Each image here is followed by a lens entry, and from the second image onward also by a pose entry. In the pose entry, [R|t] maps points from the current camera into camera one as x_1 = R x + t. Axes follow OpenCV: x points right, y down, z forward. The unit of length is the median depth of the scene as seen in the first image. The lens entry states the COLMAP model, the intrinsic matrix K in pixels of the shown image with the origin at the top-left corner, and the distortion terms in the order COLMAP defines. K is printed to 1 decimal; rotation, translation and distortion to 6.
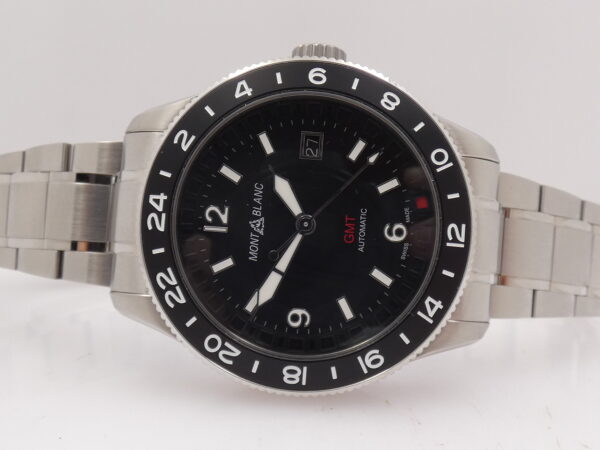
lens RADIAL K [[742.7, 0, 300.0], [0, 742.7, 225.0], [0, 0, 1]] dist [0.007865, 0.018333]
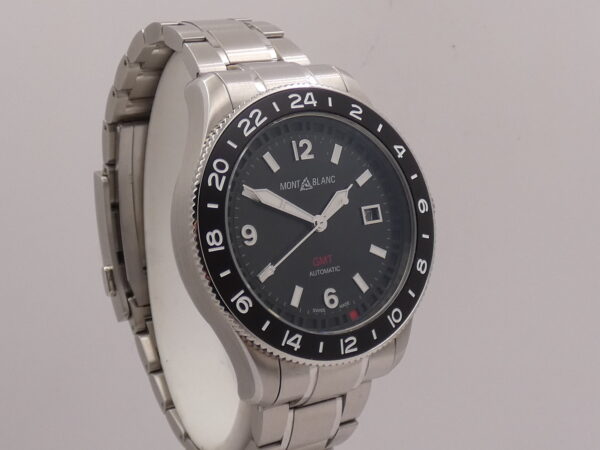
lens RADIAL K [[1014.5, 0, 300.0], [0, 1014.5, 225.0], [0, 0, 1]] dist [-0.050300, -0.010446]
pose [[0.247540, 0.968852, 0.007044, -0.008790], [-0.860057, 0.223079, -0.458843, 0.777110], [-0.446122, 0.107524, 0.888489, -0.434096]]
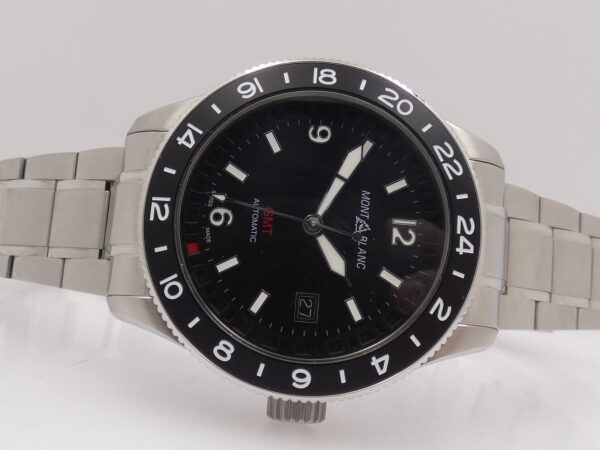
lens RADIAL K [[742.7, 0, 300.0], [0, 742.7, 225.0], [0, 0, 1]] dist [0.007865, 0.018333]
pose [[-0.999294, -0.008856, -0.036519, 0.061039], [0.000165, -0.972857, 0.231406, -0.228263], [-0.037577, 0.231236, 0.972172, 0.050012]]
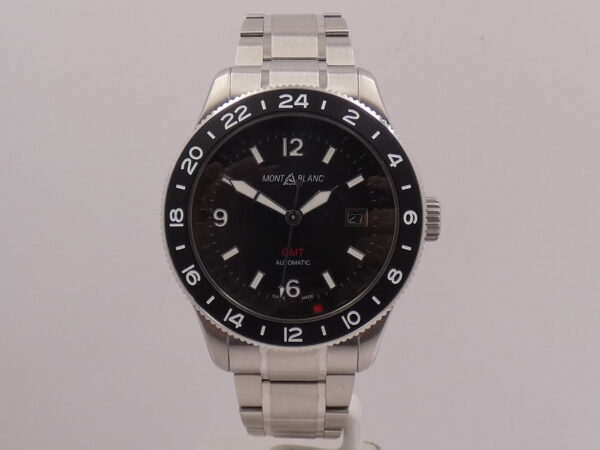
lens RADIAL K [[1014.5, 0, 300.0], [0, 1014.5, 225.0], [0, 0, 1]] dist [-0.050300, -0.010446]
pose [[0.076773, 0.996760, -0.024004, 0.063304], [-0.994255, 0.078337, 0.072943, -0.138131], [0.074587, 0.018266, 0.997047, -0.735268]]
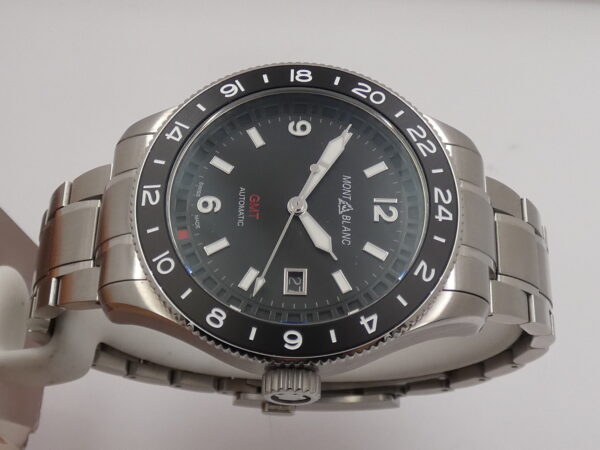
lens RADIAL K [[1014.5, 0, 300.0], [0, 1014.5, 225.0], [0, 0, 1]] dist [-0.050300, -0.010446]
pose [[-0.998658, 0.040117, -0.032739, 0.051148], [-0.050846, -0.879336, 0.473479, -0.685336], [-0.009794, 0.474509, 0.880196, -0.212710]]
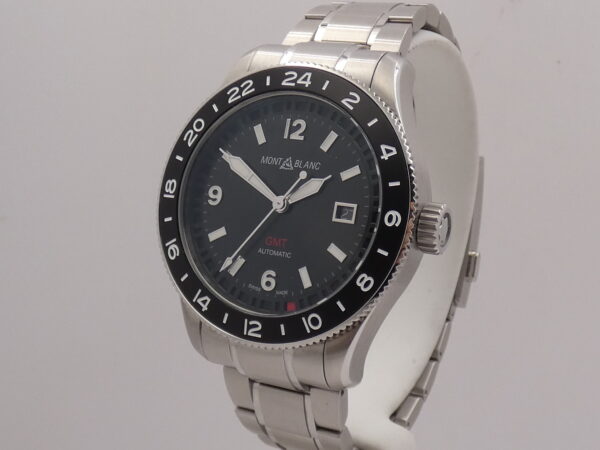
lens RADIAL K [[1014.5, 0, 300.0], [0, 1014.5, 225.0], [0, 0, 1]] dist [-0.050300, -0.010446]
pose [[-0.101502, 0.991025, -0.086992, 0.177128], [-0.861600, -0.043857, 0.505690, -0.840274], [0.497336, 0.126281, 0.858318, -0.354369]]
